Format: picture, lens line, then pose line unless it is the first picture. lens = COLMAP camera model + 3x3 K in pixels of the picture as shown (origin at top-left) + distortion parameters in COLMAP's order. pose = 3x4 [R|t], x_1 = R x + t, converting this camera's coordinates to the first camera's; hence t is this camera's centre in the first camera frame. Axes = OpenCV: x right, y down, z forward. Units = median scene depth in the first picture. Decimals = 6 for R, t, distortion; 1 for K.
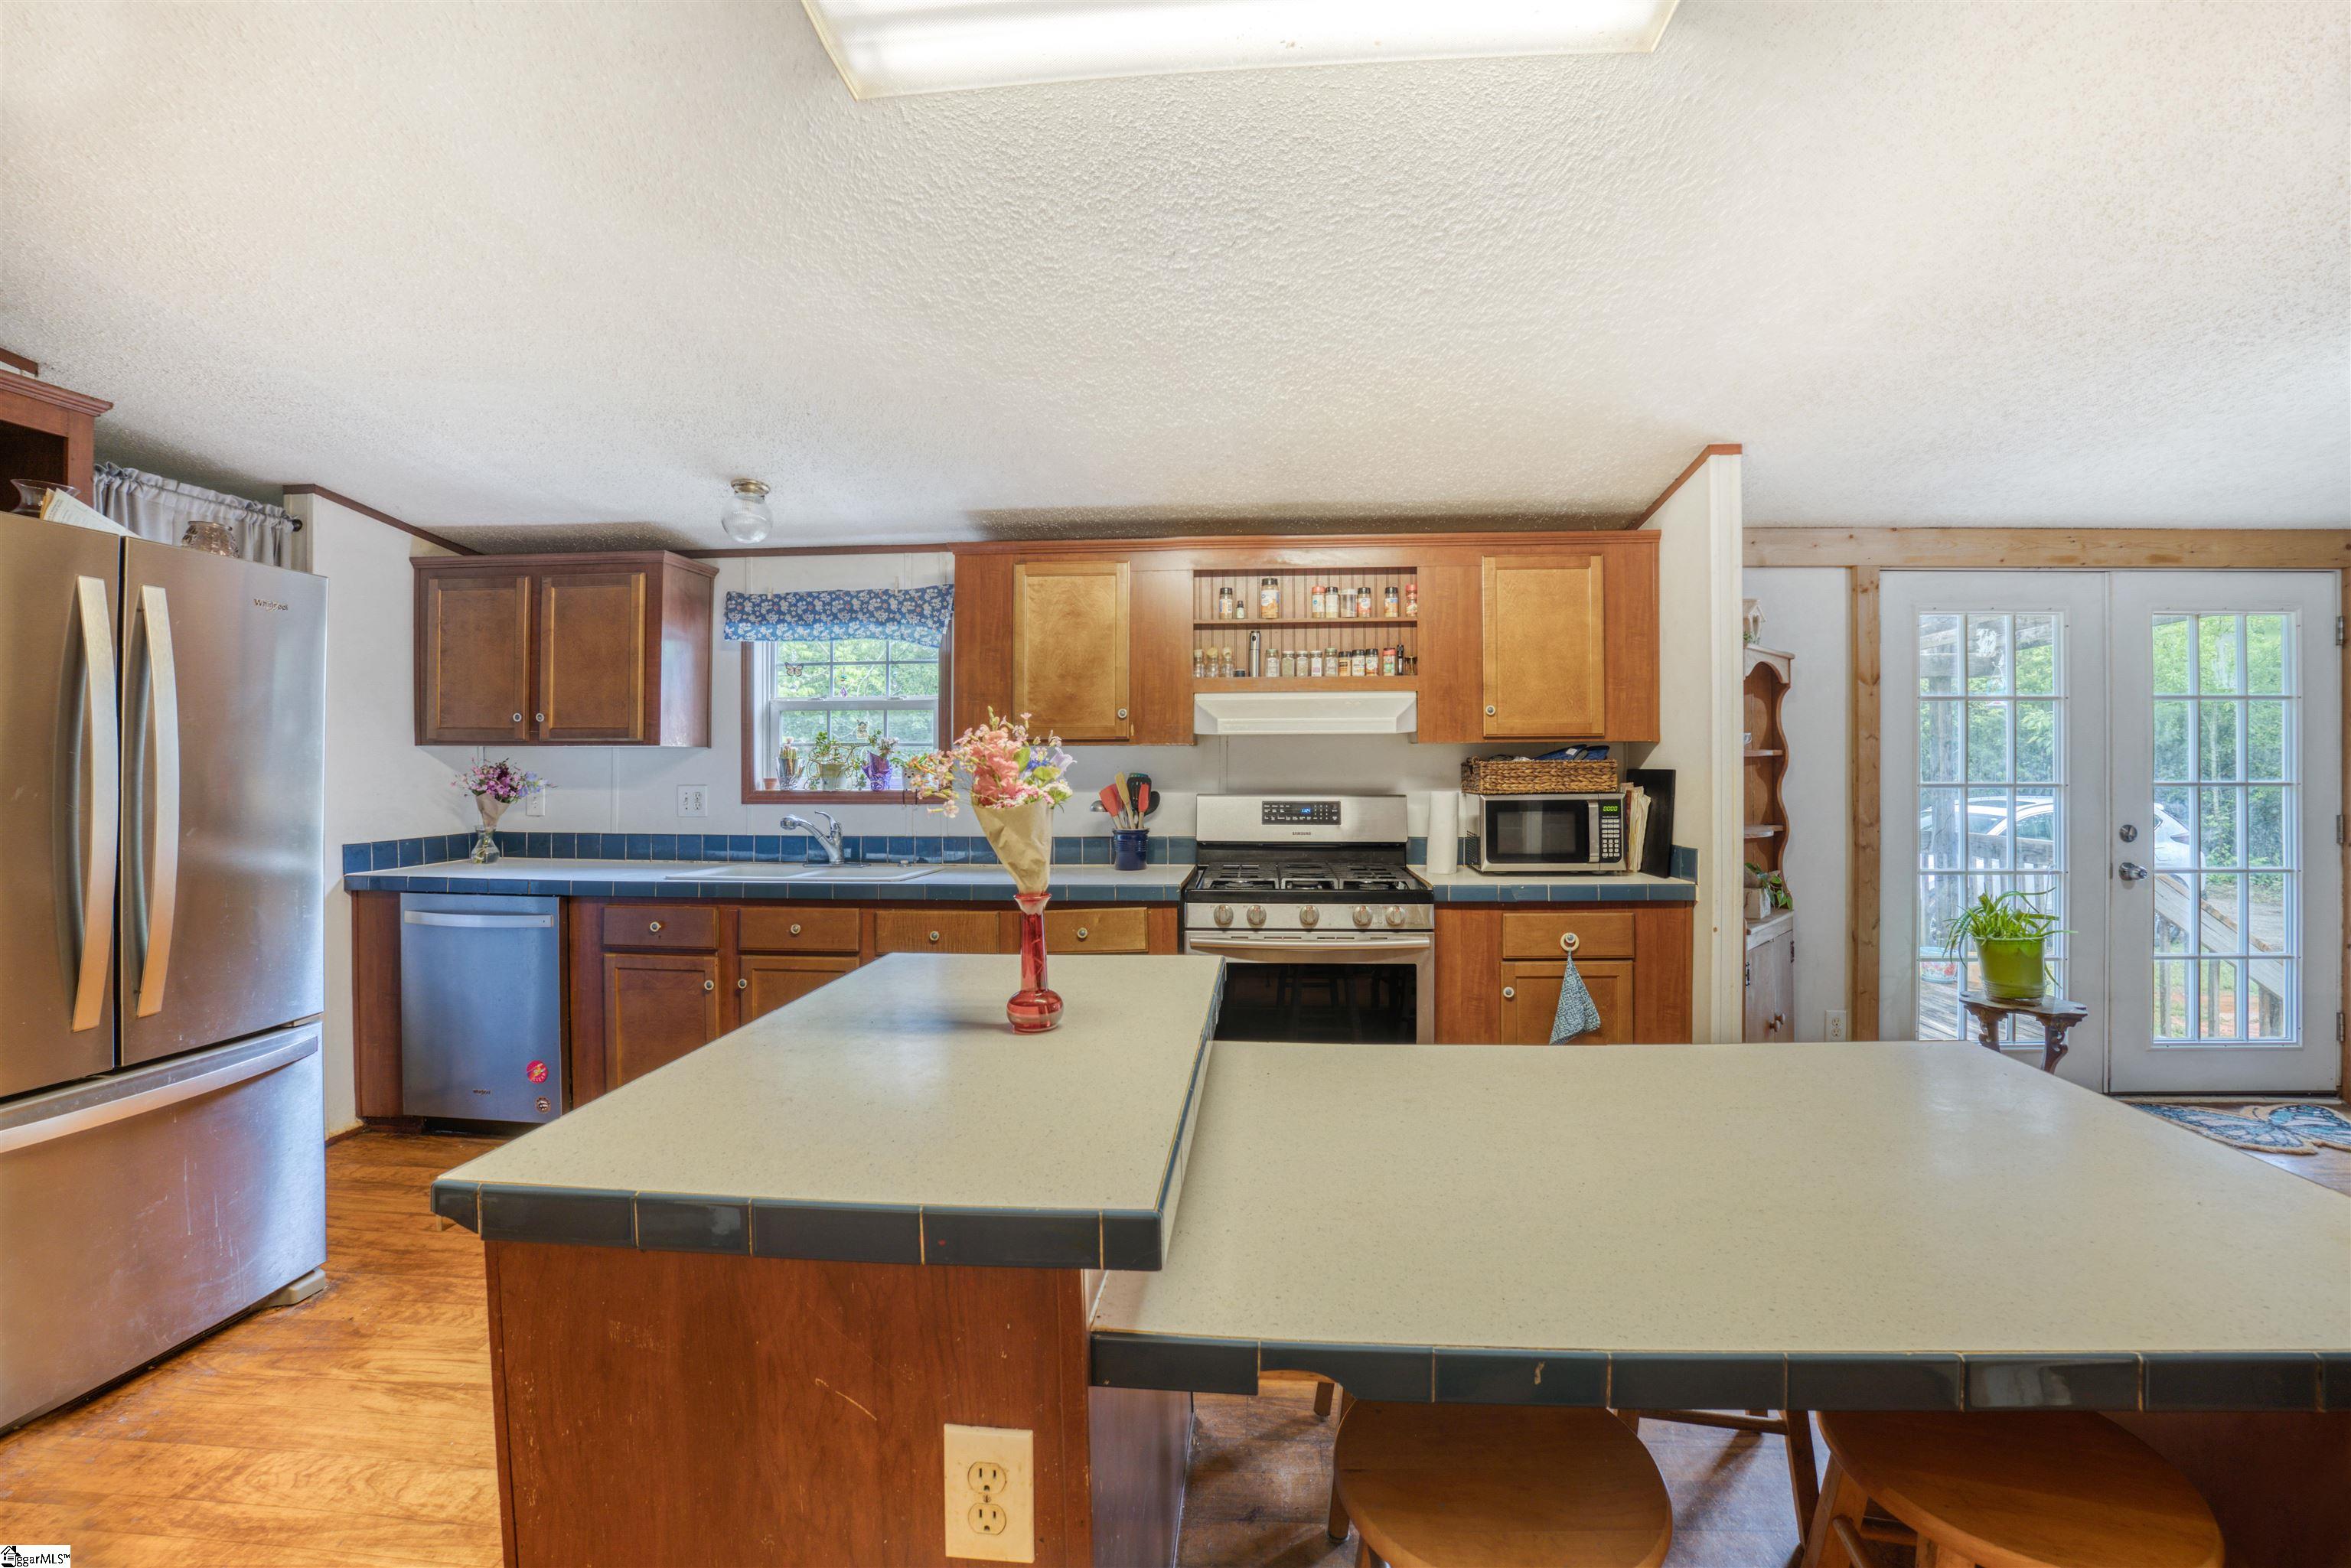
lens RADIAL K [[958.3, 0, 1178.5], [0, 958.3, 769.9], [0, 0, 1]] dist [-0.042070, 0.003795]
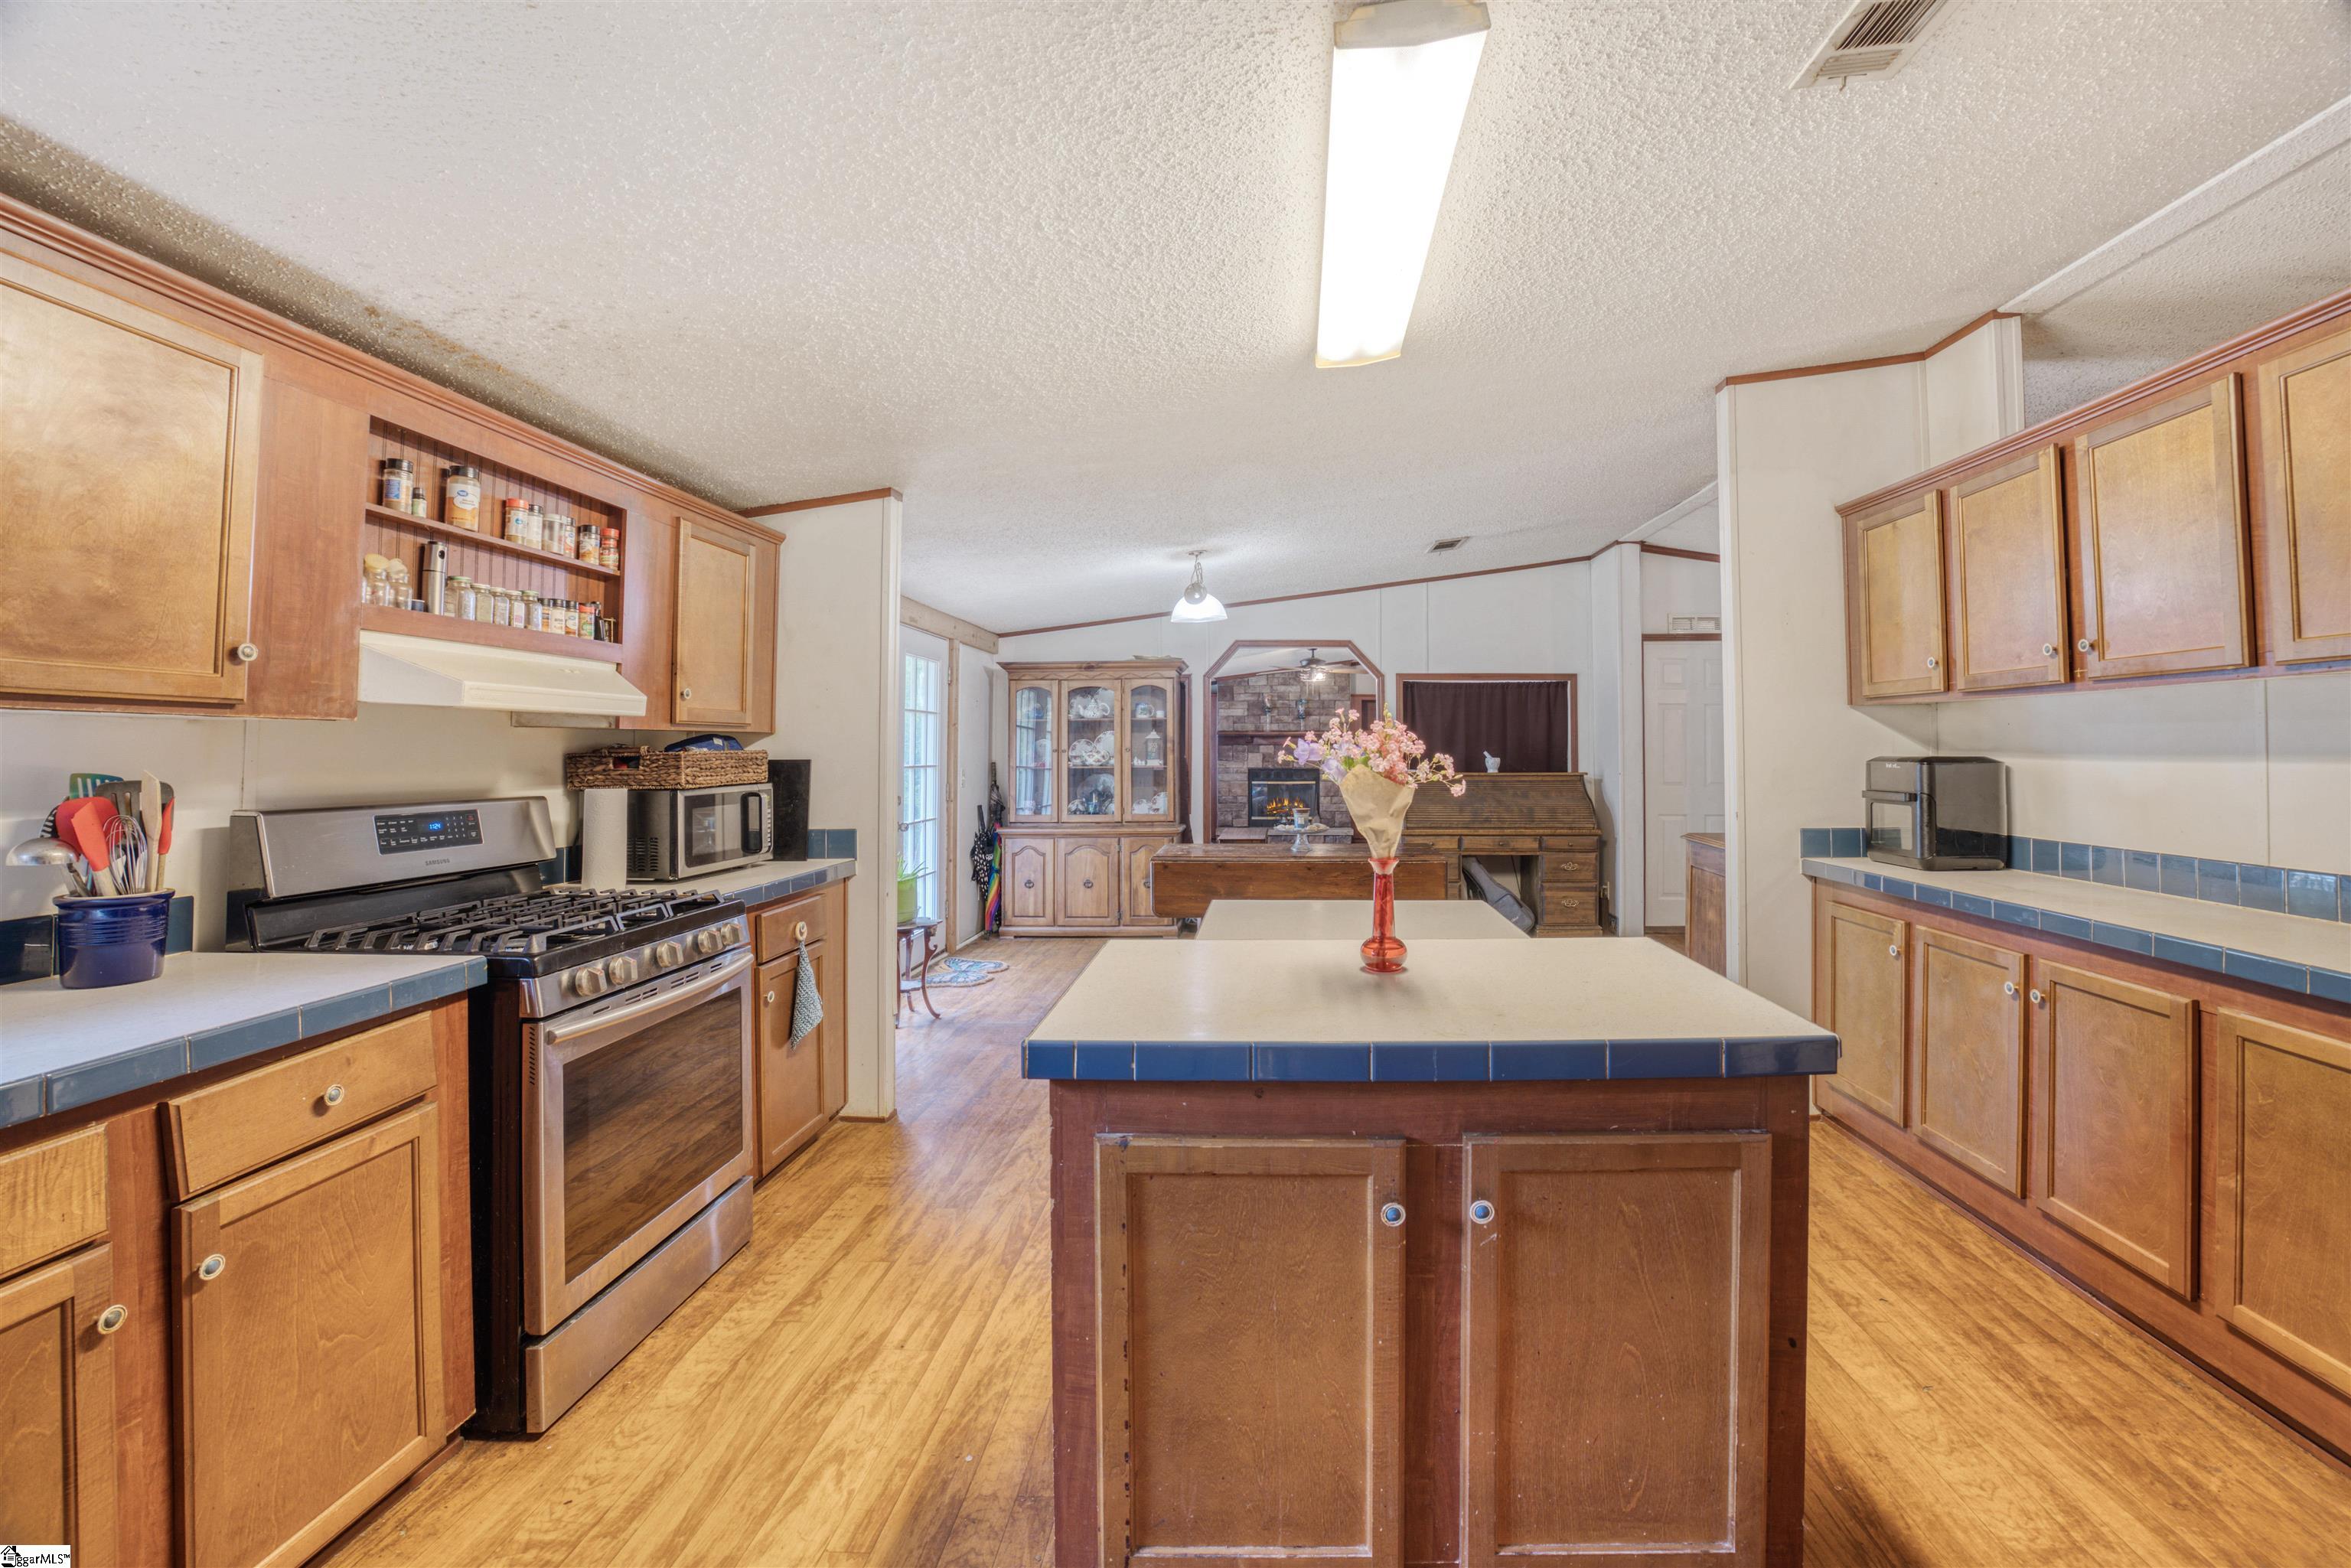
lens RADIAL K [[958.3, 0, 1229.0], [0, 958.3, 725.6], [0, 0, 1]] dist [-0.042070, 0.003795]
pose [[-0.016659, 0.029465, 0.999427, -0.532247], [0.006440, 0.999548, -0.029361, -0.004082], [-0.999840, 0.005947, -0.016841, 0.495612]]
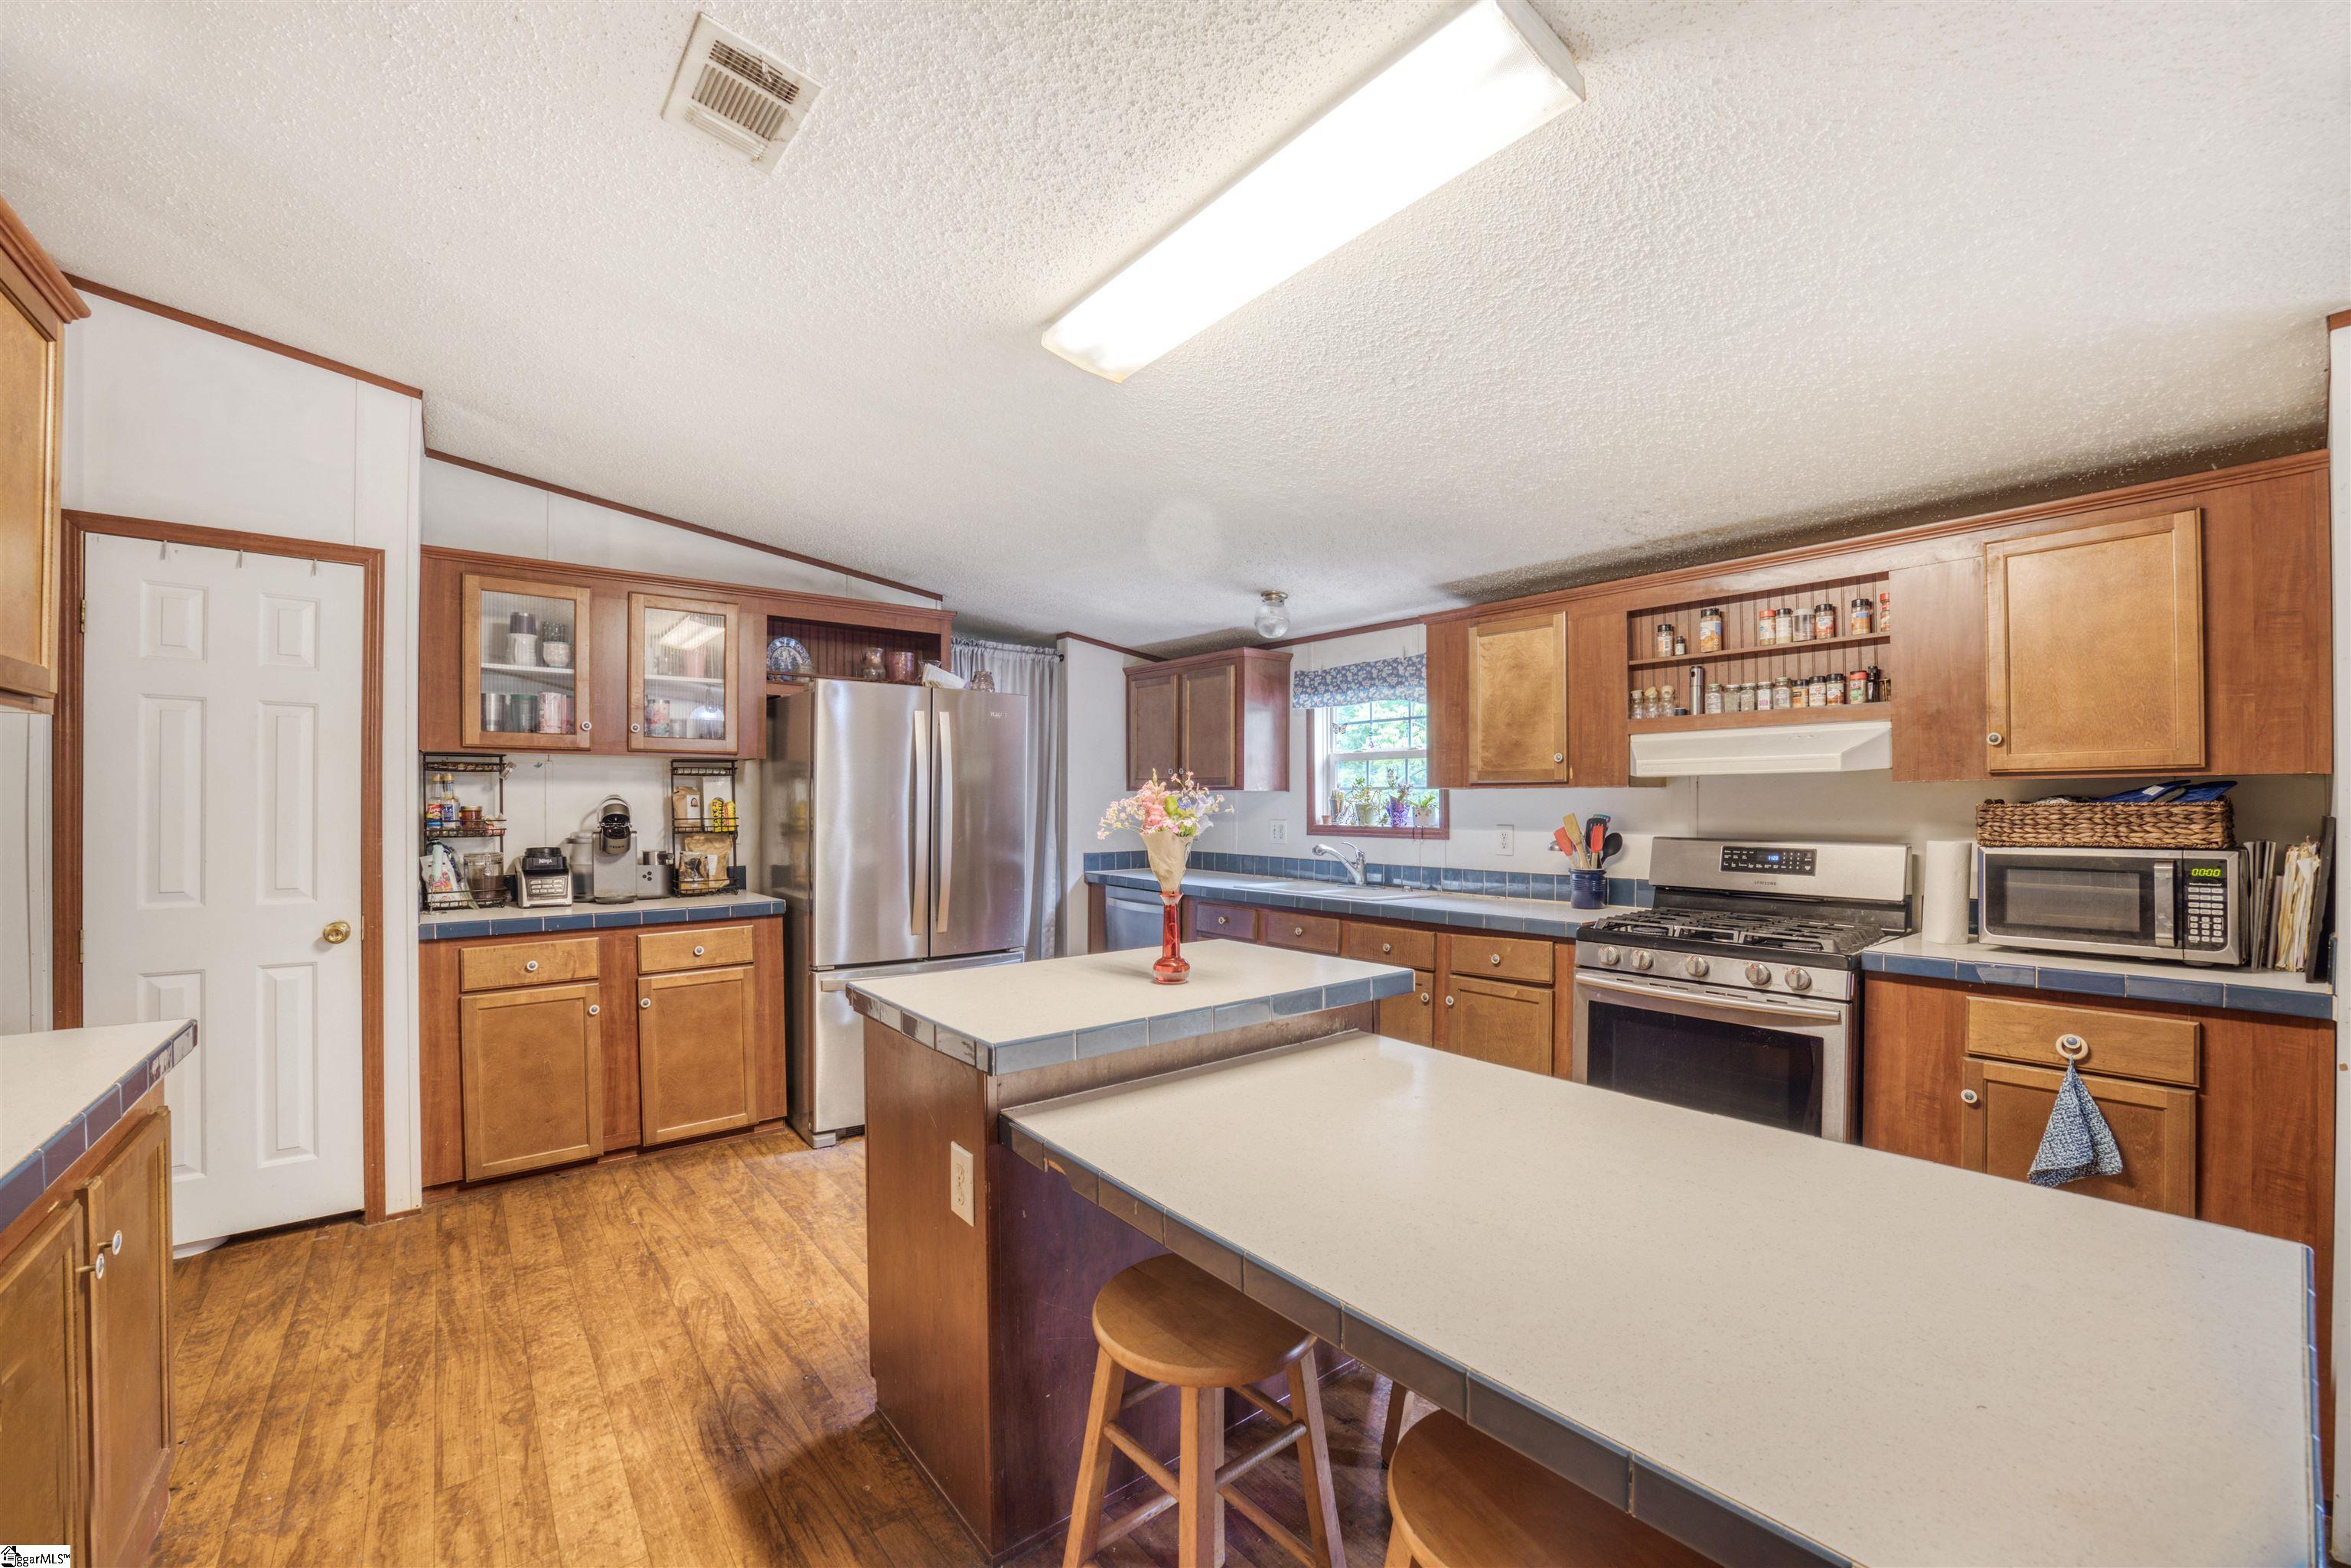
lens RADIAL K [[958.3, 0, 1181.6], [0, 958.3, 781.8], [0, 0, 1]] dist [-0.042070, 0.003795]
pose [[0.684260, -0.012517, -0.729131, 0.413307], [-0.008519, 0.999647, -0.025155, -0.002501], [0.729188, 0.023424, 0.683912, -0.009162]]
